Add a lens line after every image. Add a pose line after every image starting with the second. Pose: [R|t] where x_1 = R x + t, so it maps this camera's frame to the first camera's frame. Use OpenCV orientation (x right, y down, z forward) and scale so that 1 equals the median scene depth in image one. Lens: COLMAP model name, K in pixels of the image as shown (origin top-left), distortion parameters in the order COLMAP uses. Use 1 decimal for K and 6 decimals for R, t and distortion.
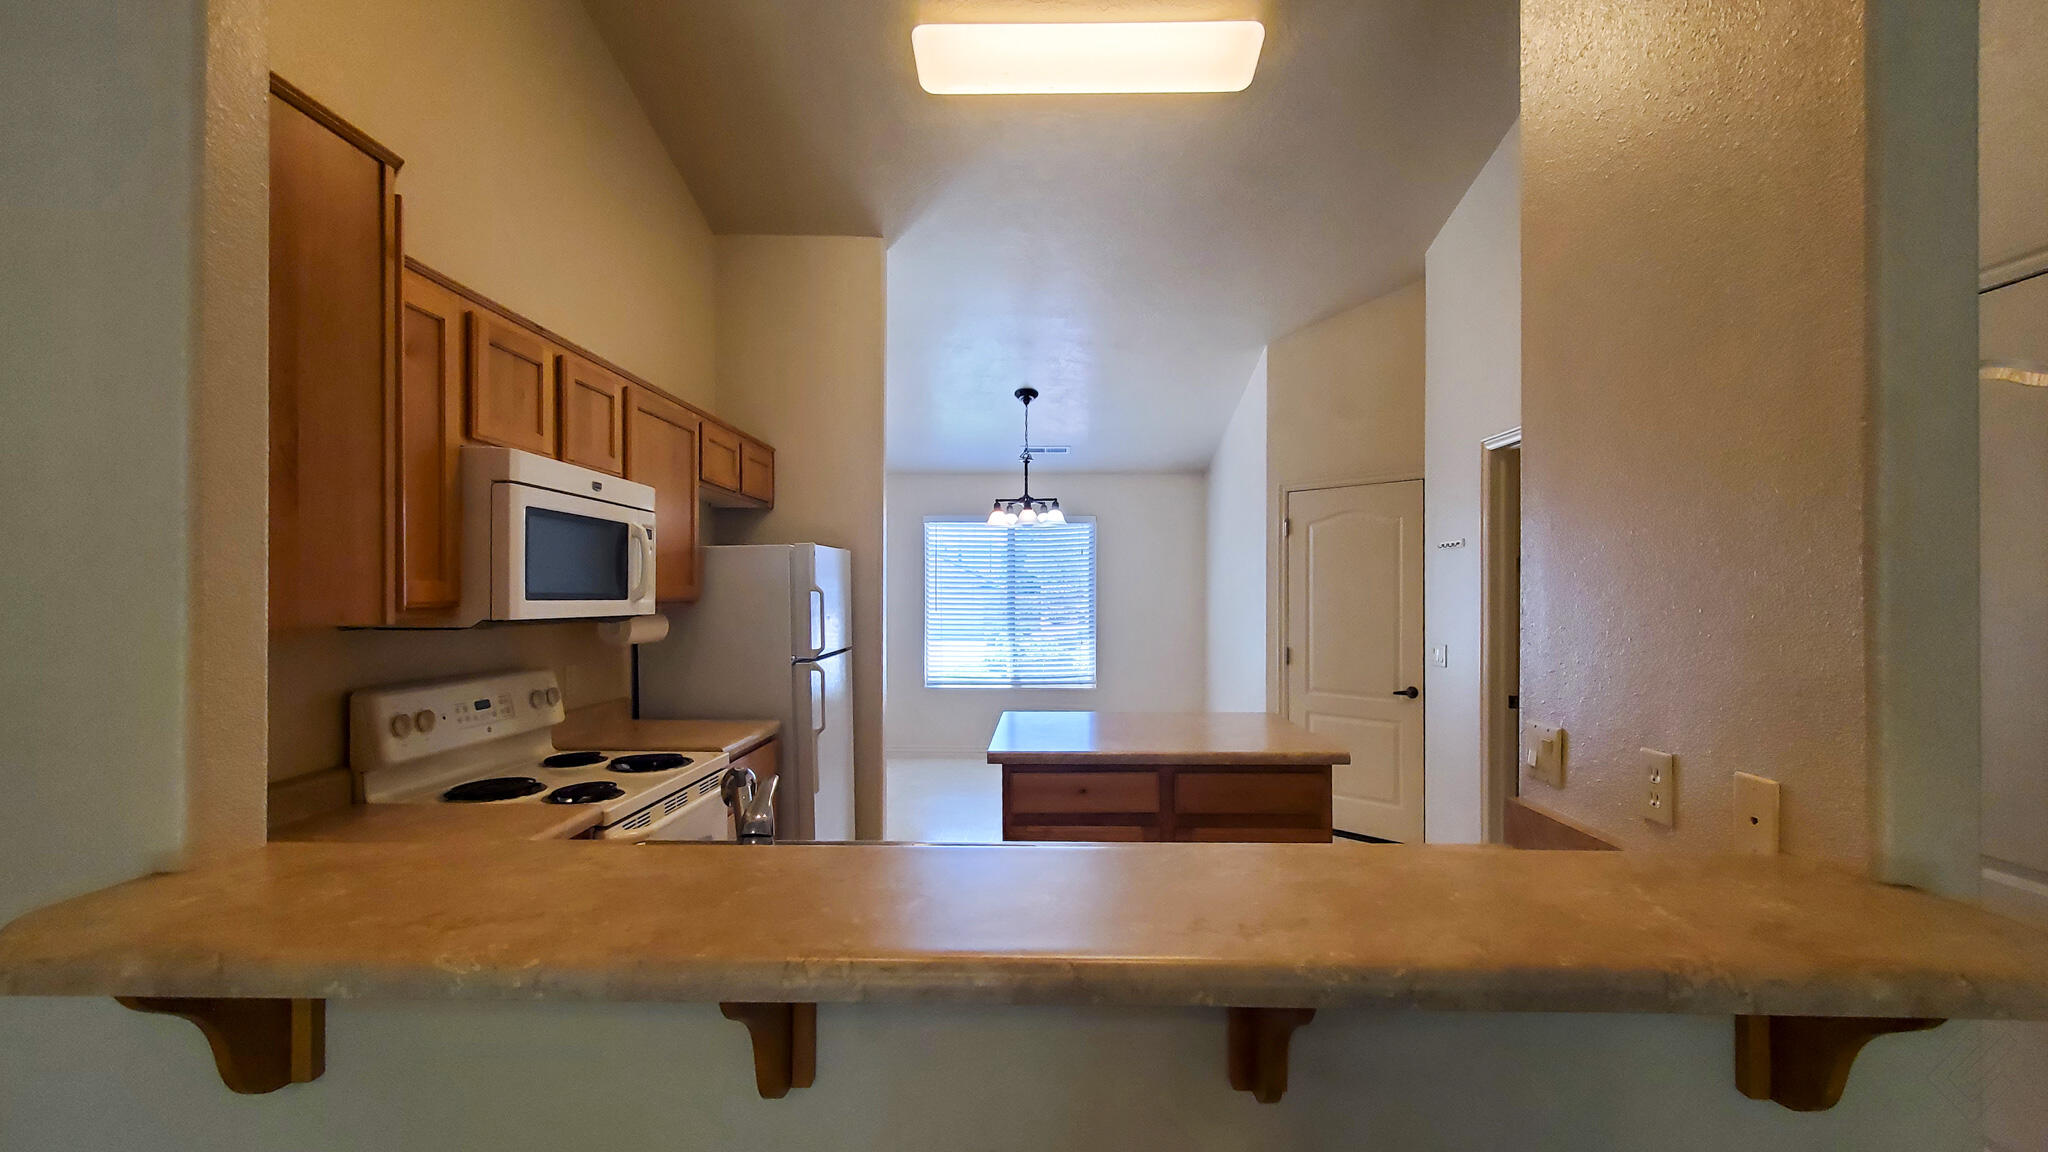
lens RADIAL K [[855.2, 0, 1039.7], [0, 855.2, 587.7], [0, 0, 1]] dist [0.005829, -0.000293]
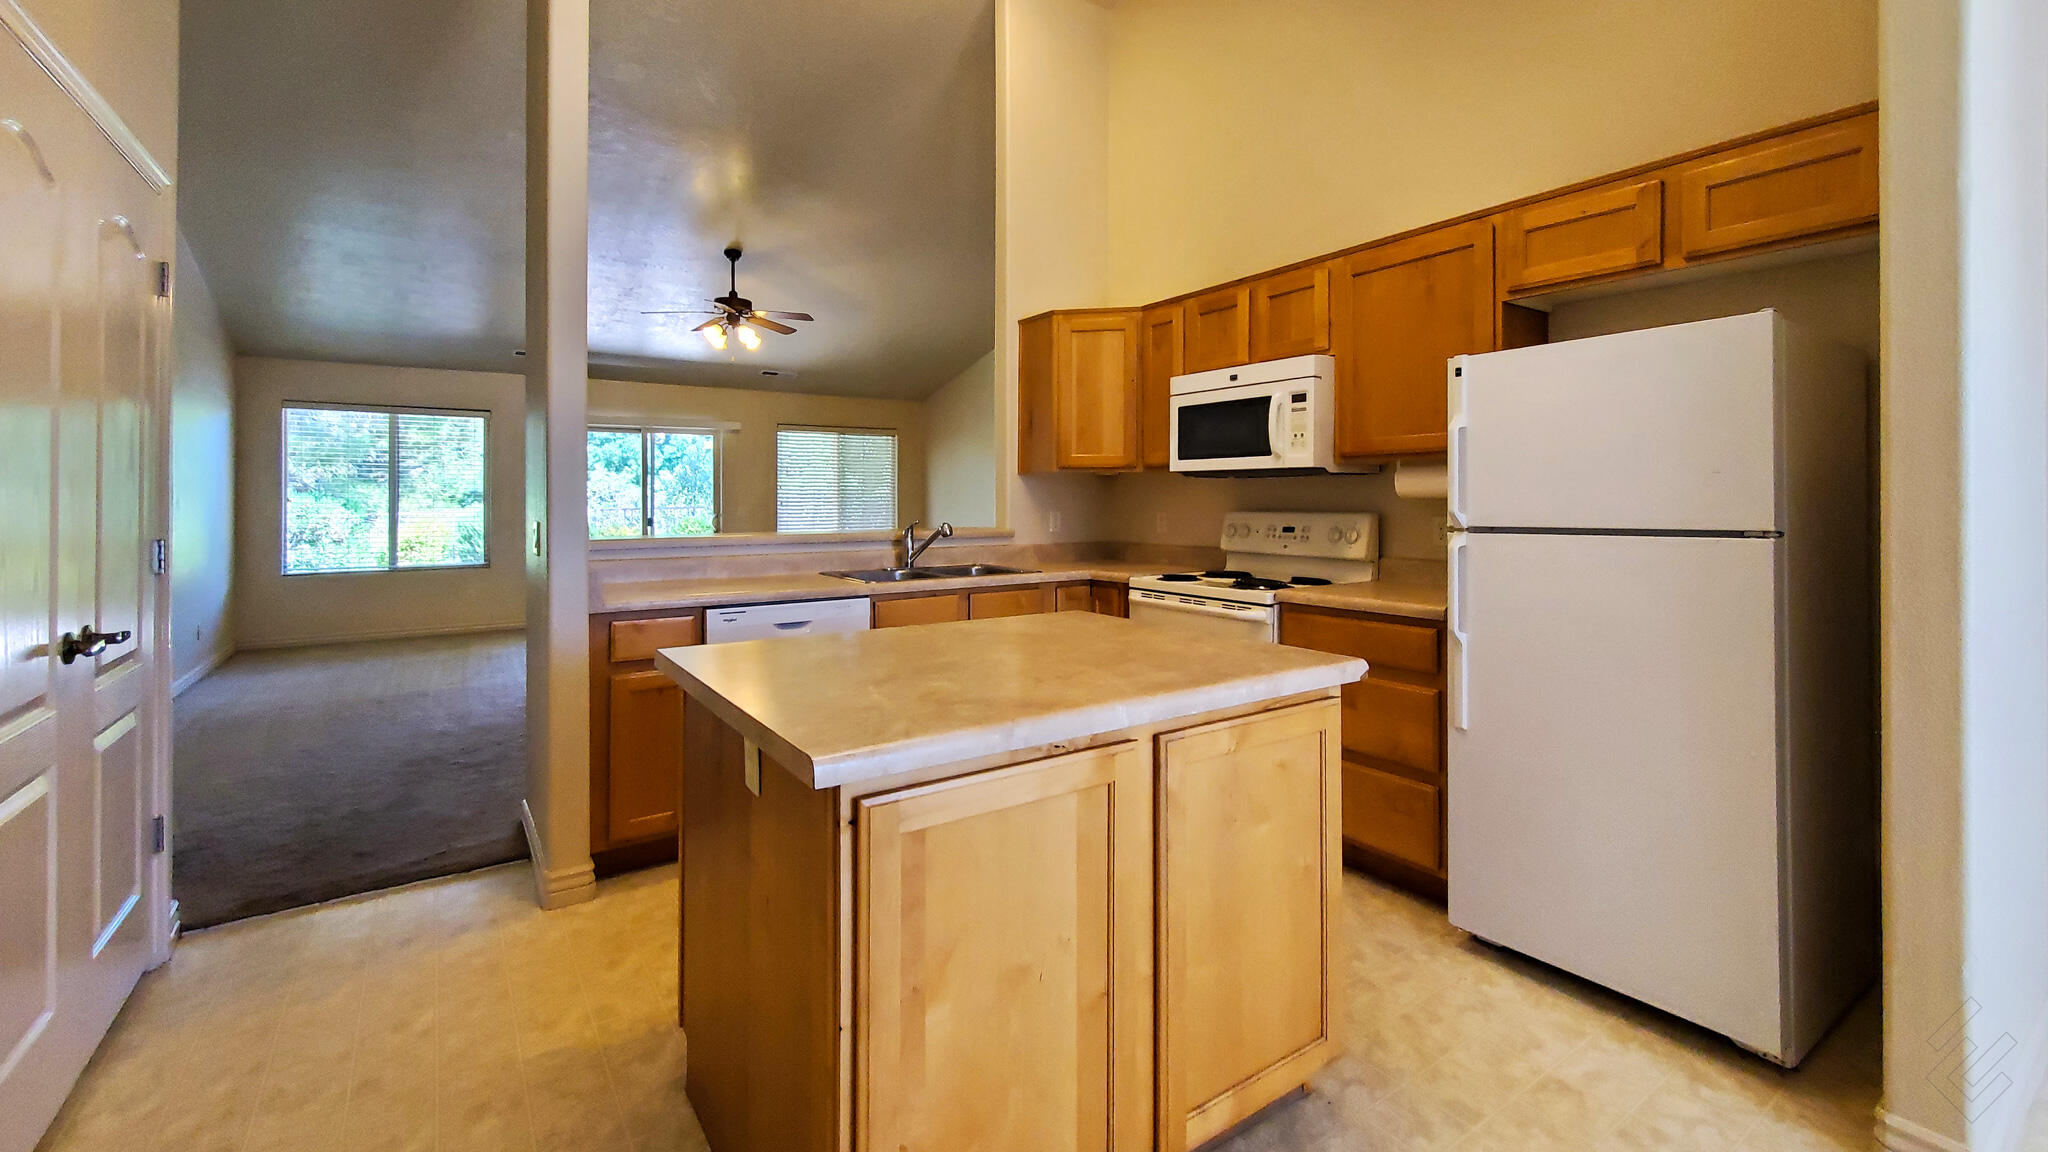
lens RADIAL K [[855.2, 0, 1022.3], [0, 855.2, 496.0], [0, 0, 1]] dist [0.005829, -0.000293]
pose [[-0.818934, 0.001588, -0.573886, 0.529947], [0.008848, 0.999912, -0.009860, 0.080198], [0.573820, -0.013153, -0.818876, 1.767444]]
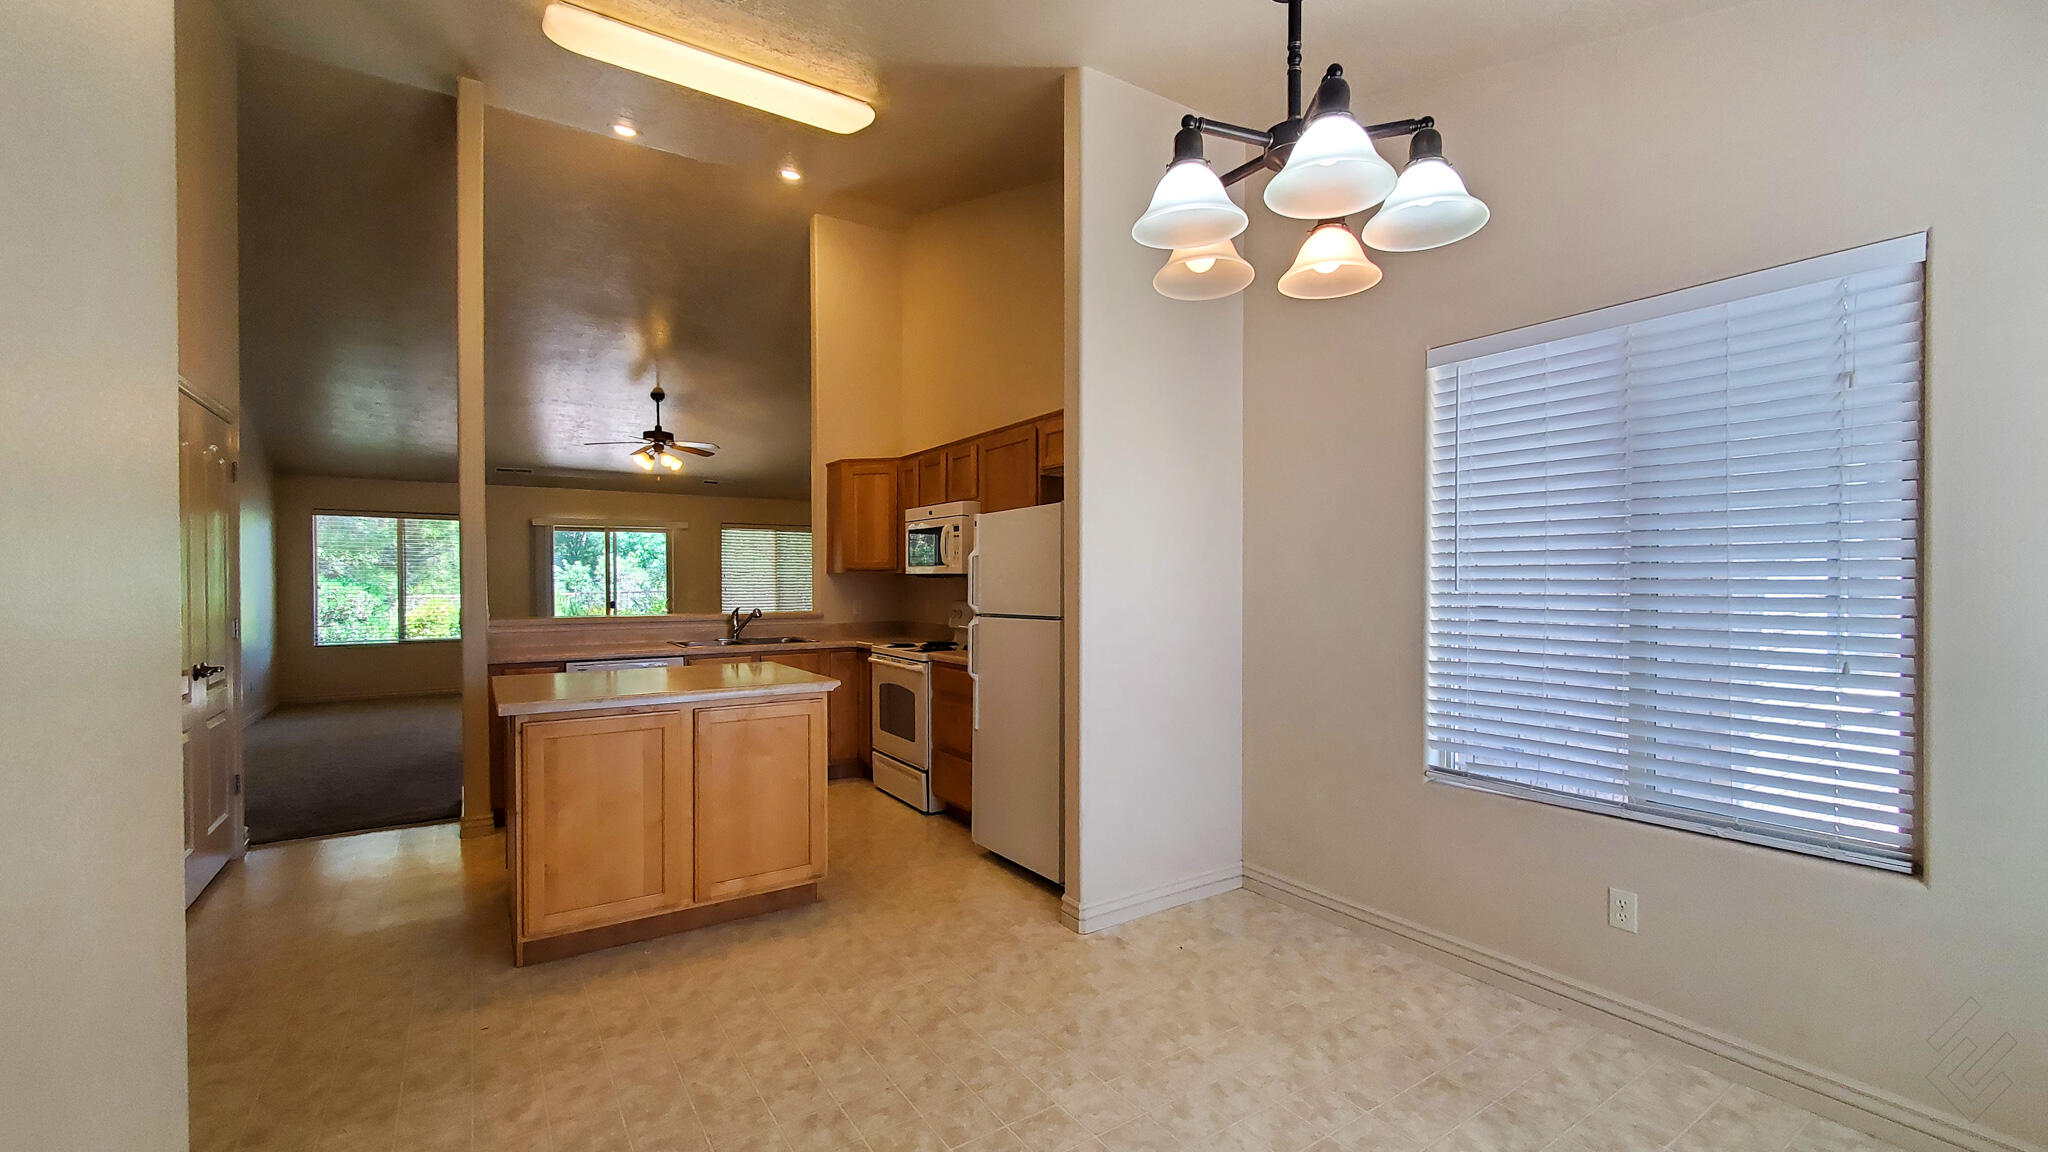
lens RADIAL K [[855.2, 0, 1041.7], [0, 855.2, 585.3], [0, 0, 1]] dist [0.005829, -0.000293]
pose [[-0.827190, 0.007020, -0.561878, 0.414817], [0.007456, 0.999971, 0.001518, 0.056045], [0.561873, -0.002933, -0.827218, 2.648015]]
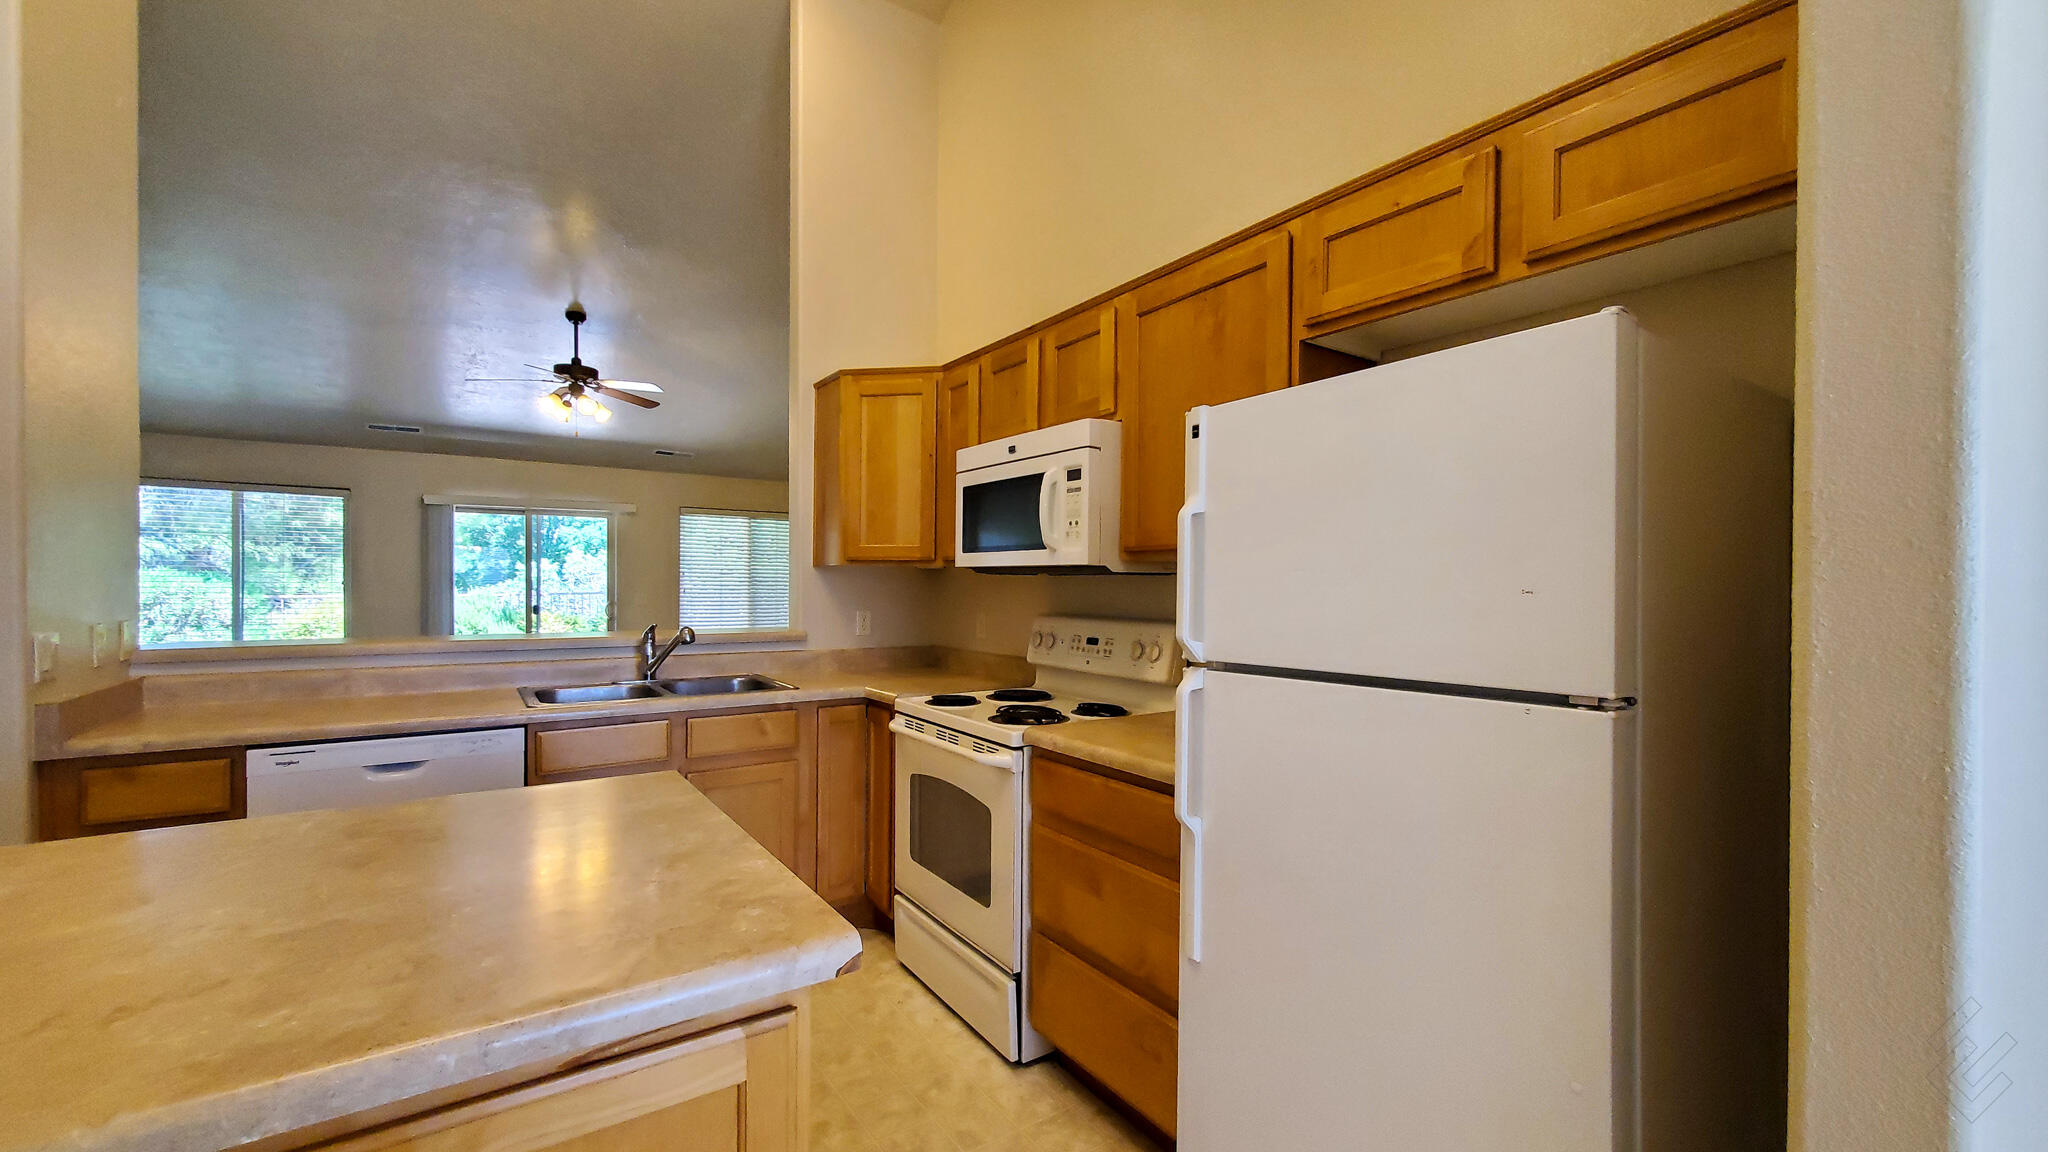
lens RADIAL K [[809.9, 0, 1032.0], [0, 809.9, 582.8], [0, 0, 1]] dist [0.002823, 0.000286]
pose [[-0.818329, -0.004376, -0.574734, 0.064188], [-0.001193, 0.999982, -0.005915, 0.056123], [0.574749, -0.004154, -0.818319, 1.698049]]
